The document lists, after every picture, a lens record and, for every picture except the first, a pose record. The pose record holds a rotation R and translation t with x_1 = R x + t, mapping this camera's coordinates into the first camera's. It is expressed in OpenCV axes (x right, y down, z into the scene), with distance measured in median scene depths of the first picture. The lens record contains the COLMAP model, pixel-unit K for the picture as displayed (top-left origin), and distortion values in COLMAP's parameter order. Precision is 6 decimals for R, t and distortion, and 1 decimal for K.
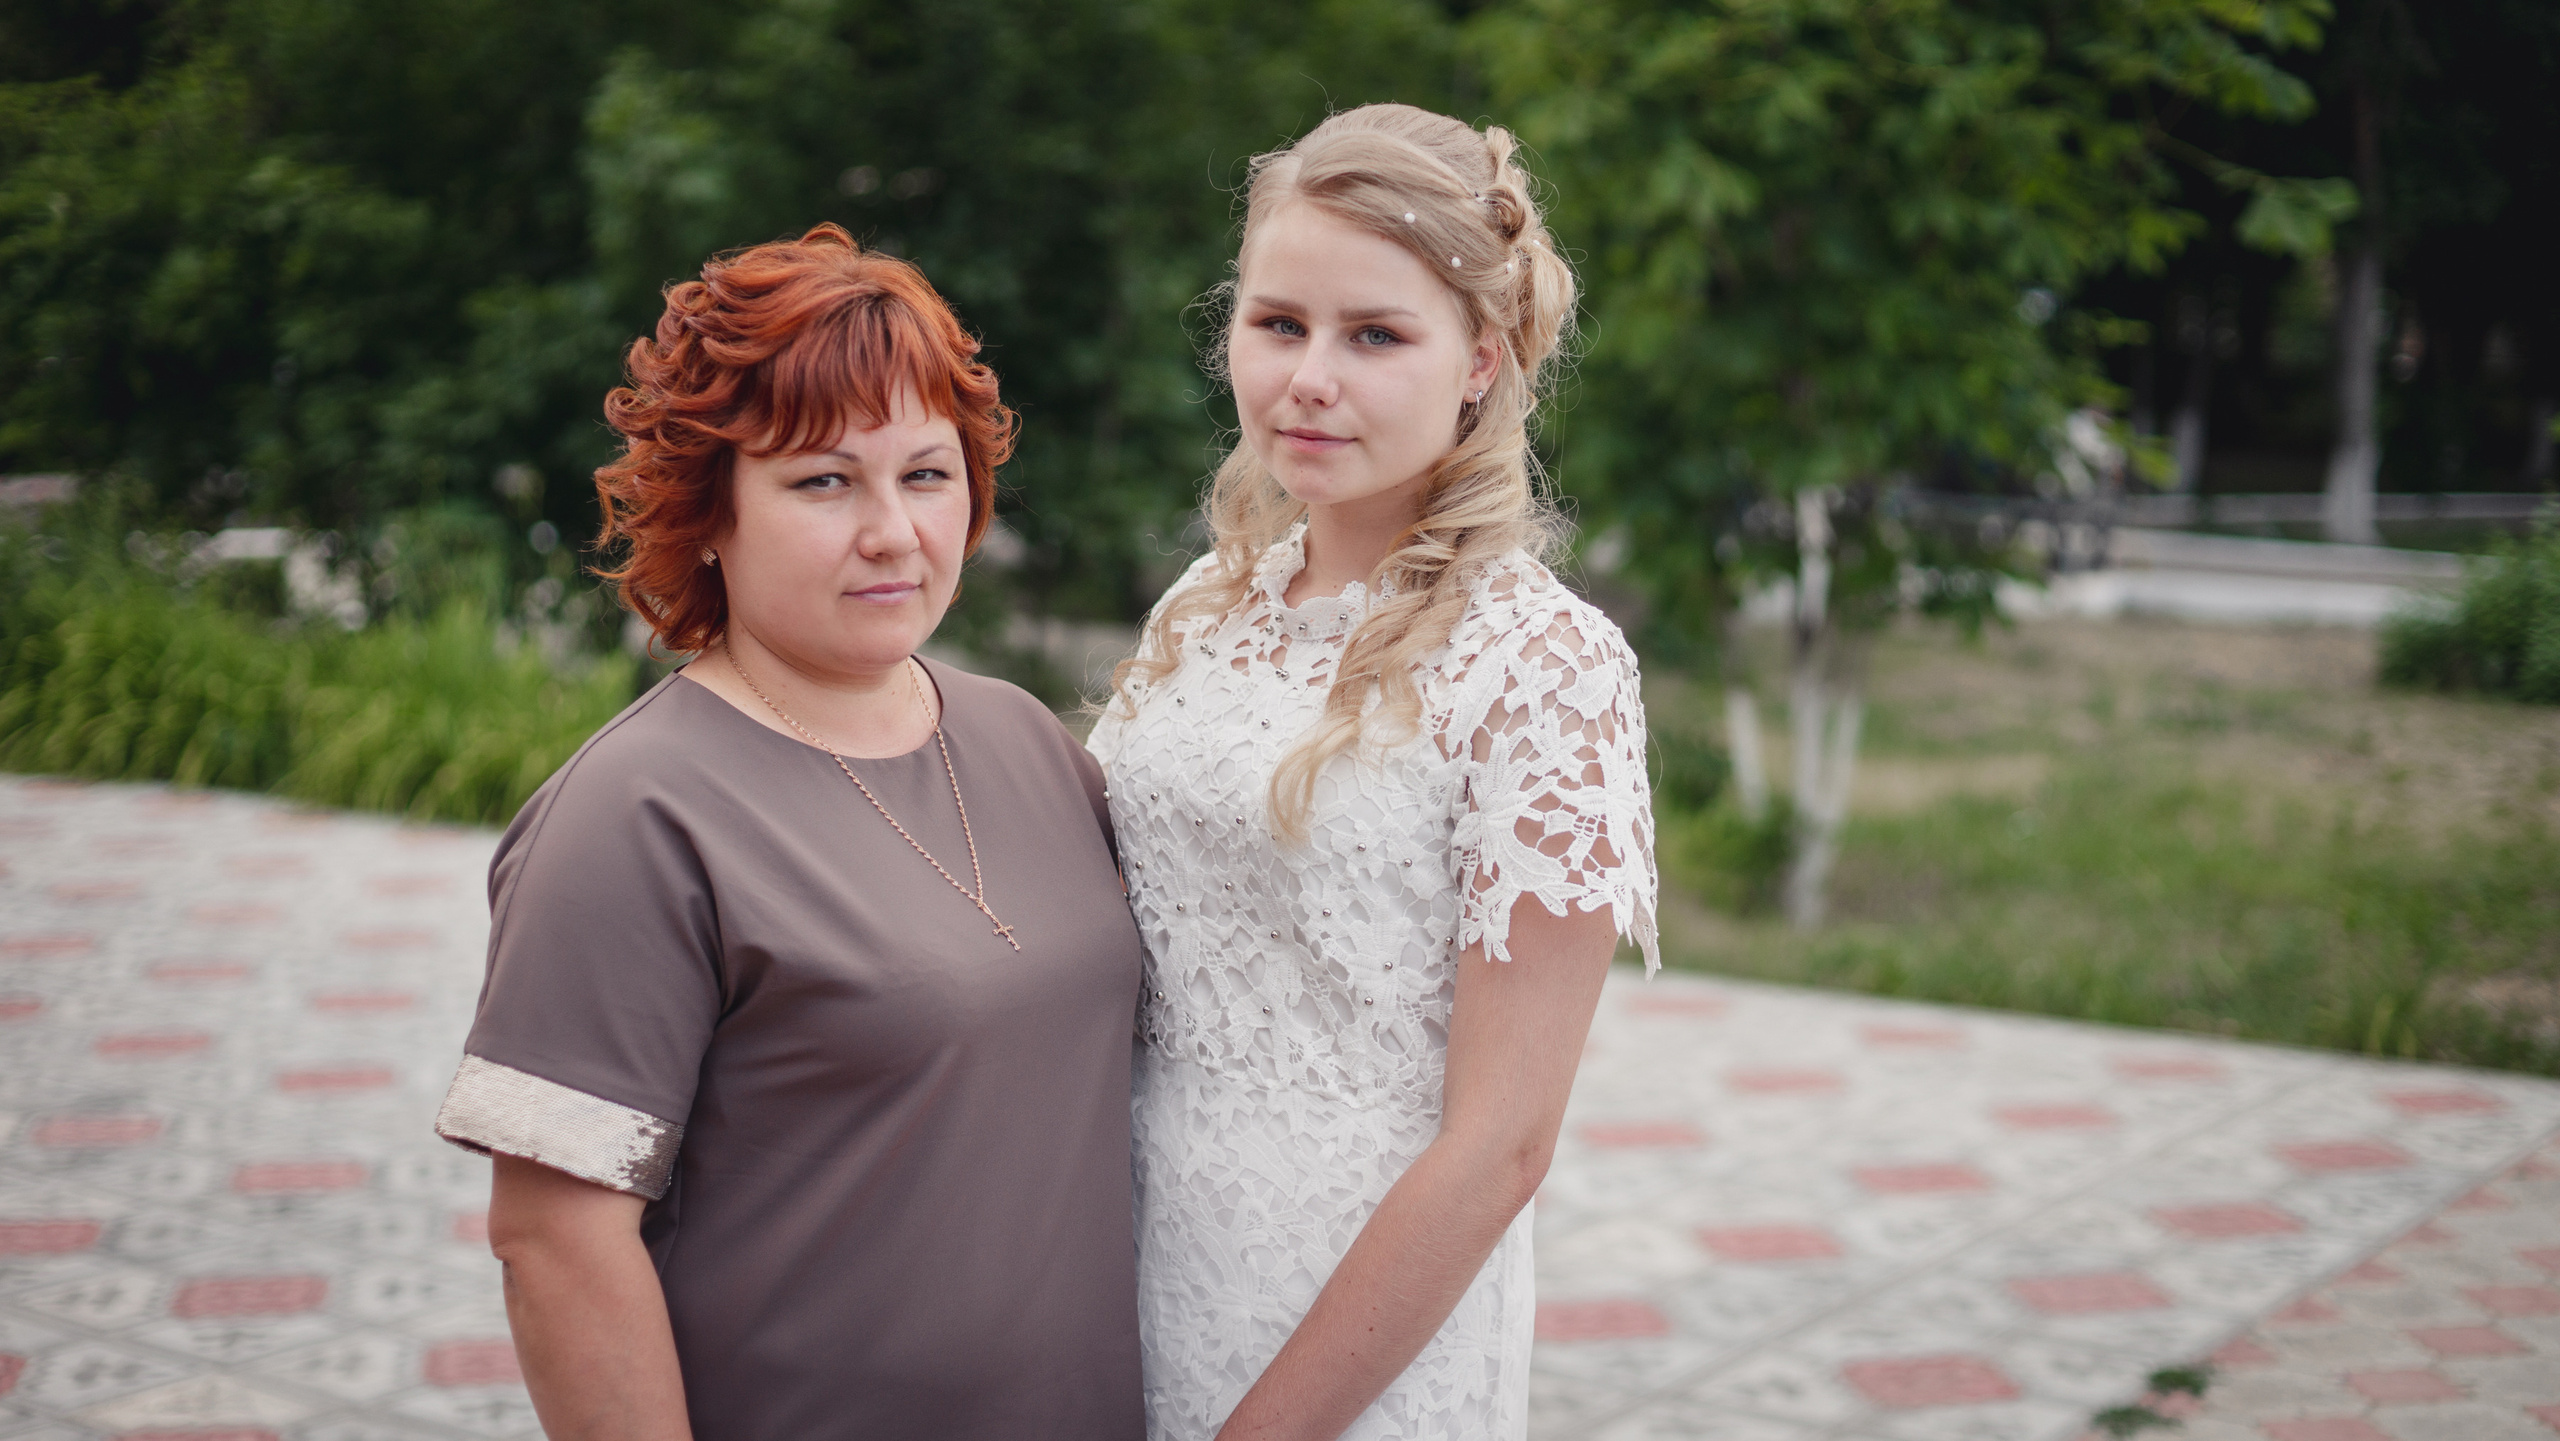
lens RADIAL K [[3706.7, 0, 1292.8], [0, 3706.7, 717.5], [0, 0, 1]] dist [-0.140744, 0.041198]
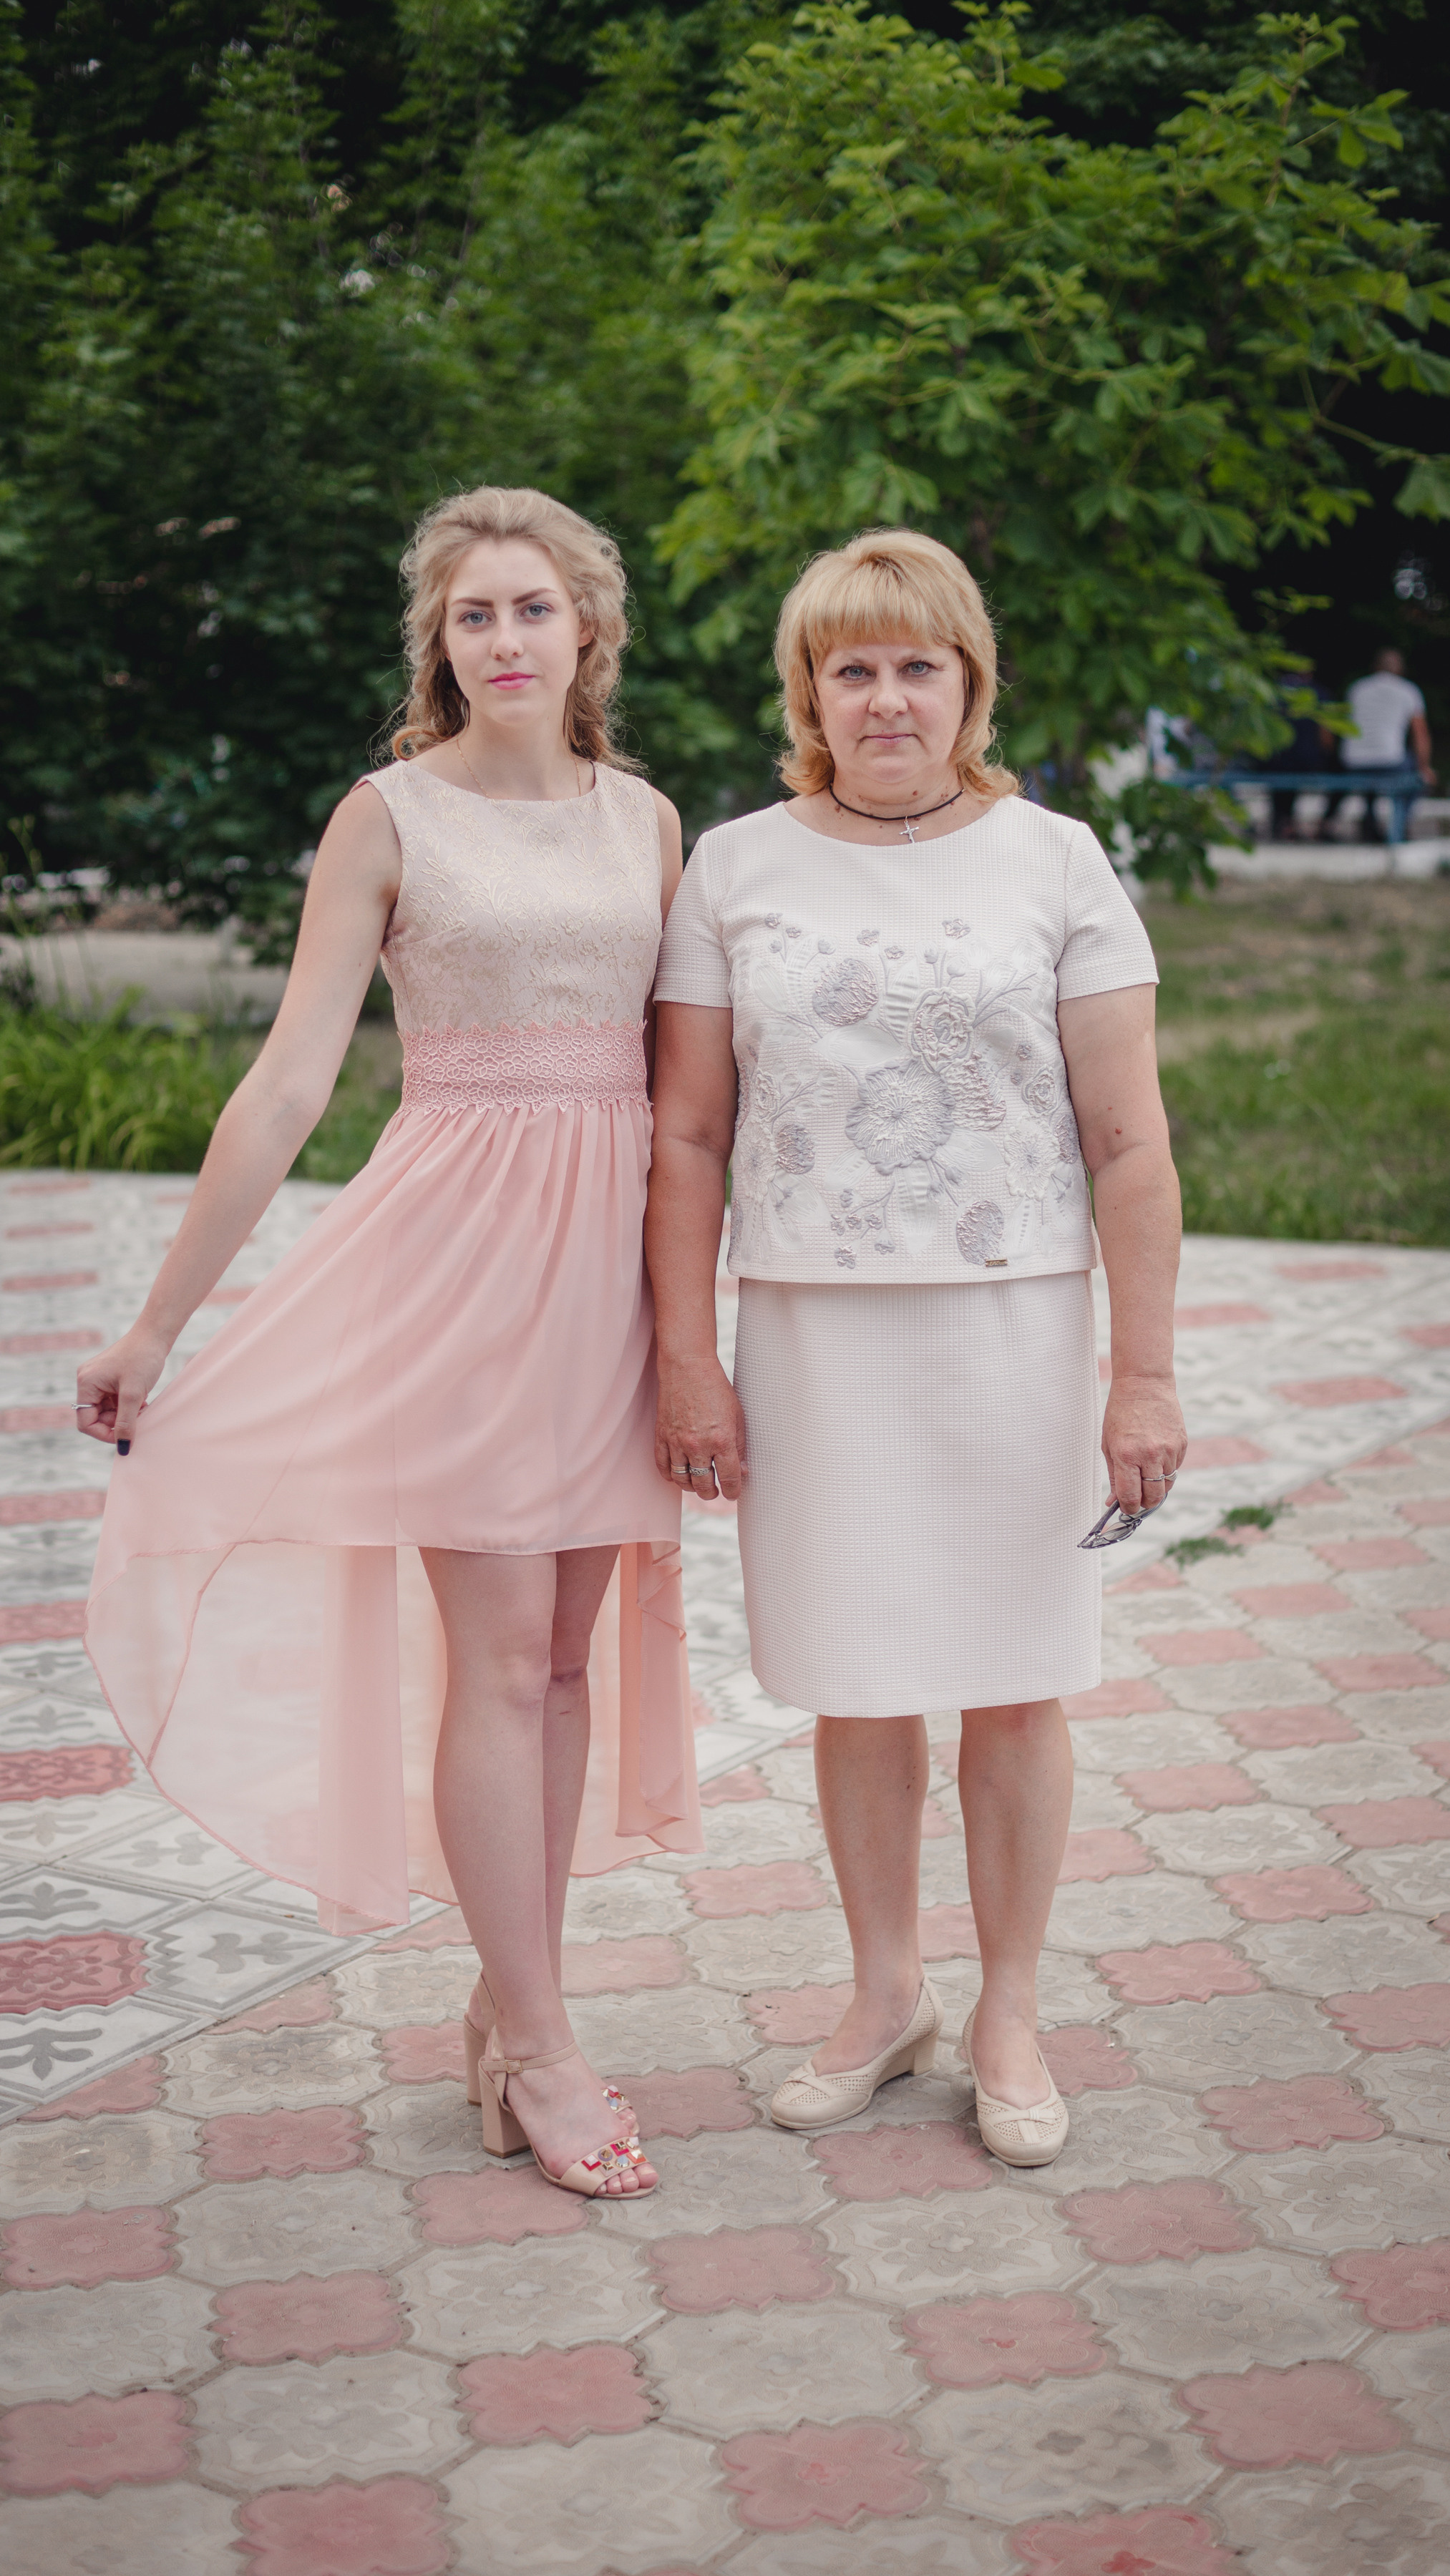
lens RADIAL K [[3699.0, 0, 727.3], [0, 3699.0, 1307.5], [0, 0, 1]] dist [-0.151897, 0.121759]
pose [[0.998395, -0.056511, -0.003739, 0.051382], [0.056634, 0.995730, 0.072899, 0.013263], [-0.000397, -0.072994, 0.997332, -0.089998]]
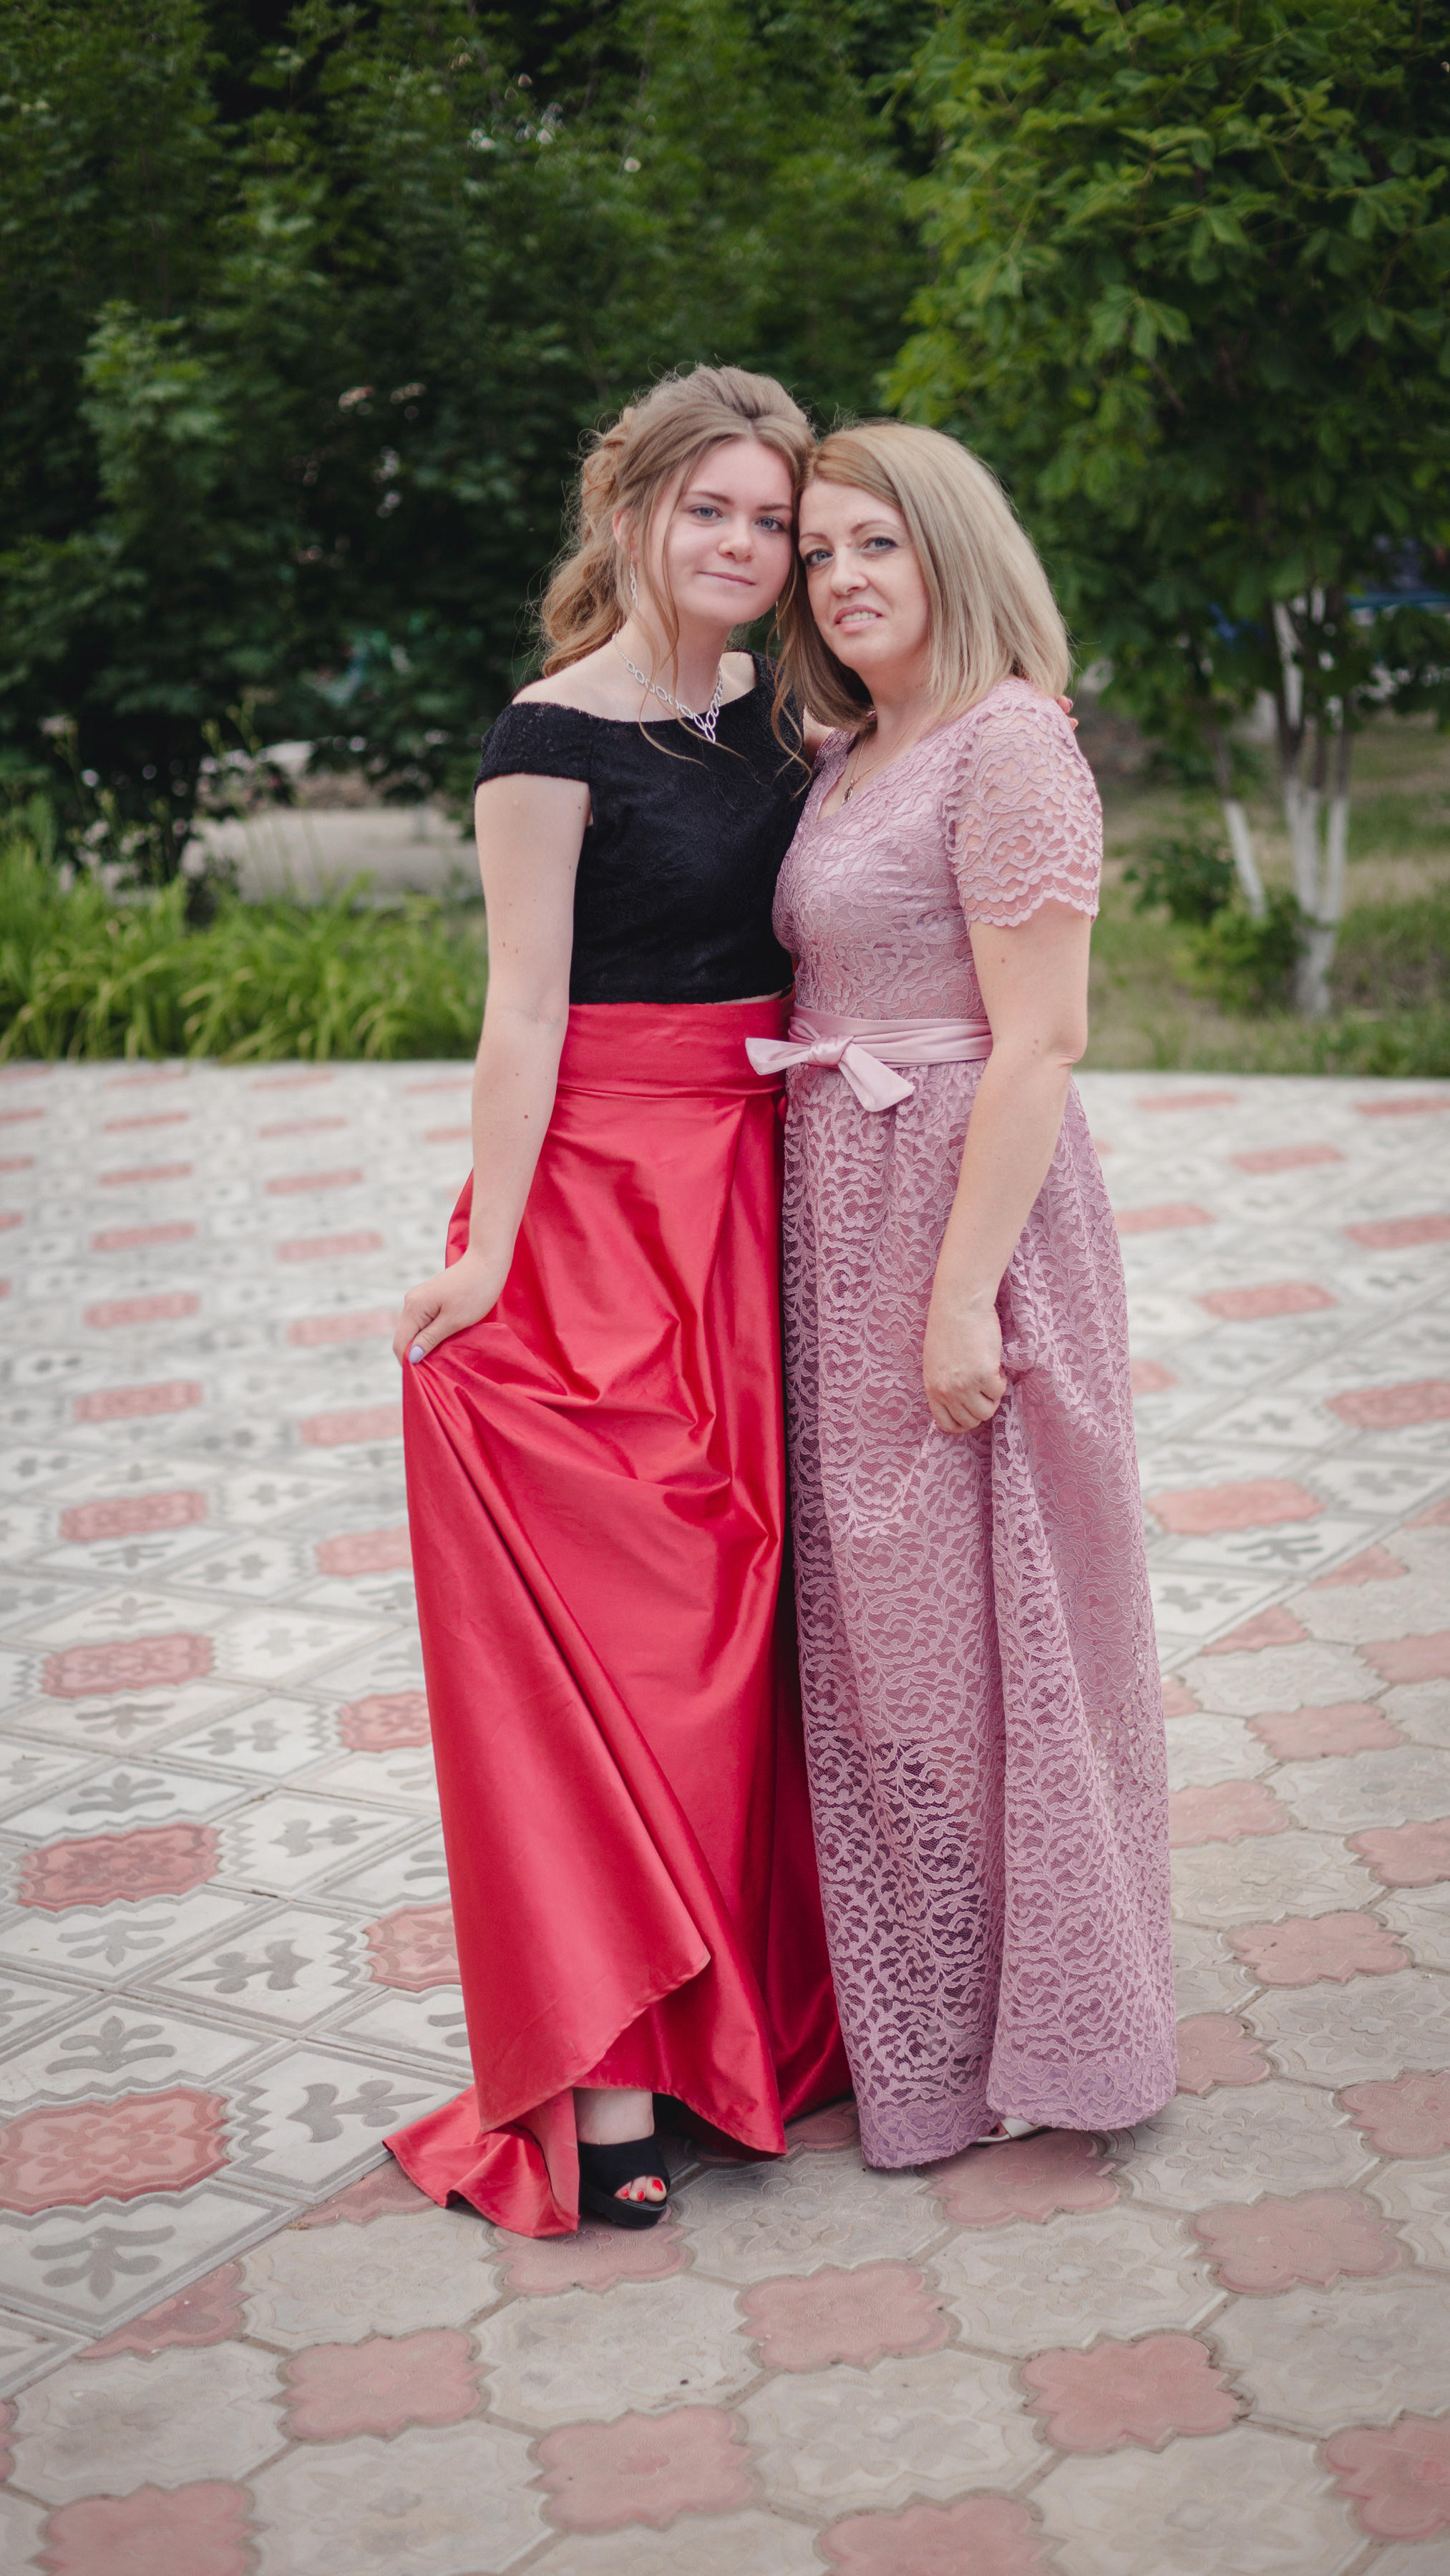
lens RADIAL K [[3699.0, 0, 727.3], [0, 3699.0, 1307.5], [0, 0, 1]] dist [-0.151897, 0.121759]
pose [[0.993753, -0.100937, -0.047602, 0.015293], [0.105681, 0.988207, 0.110809, 0.004586], [0.035856, -0.115148, 0.992701, -0.062464]]
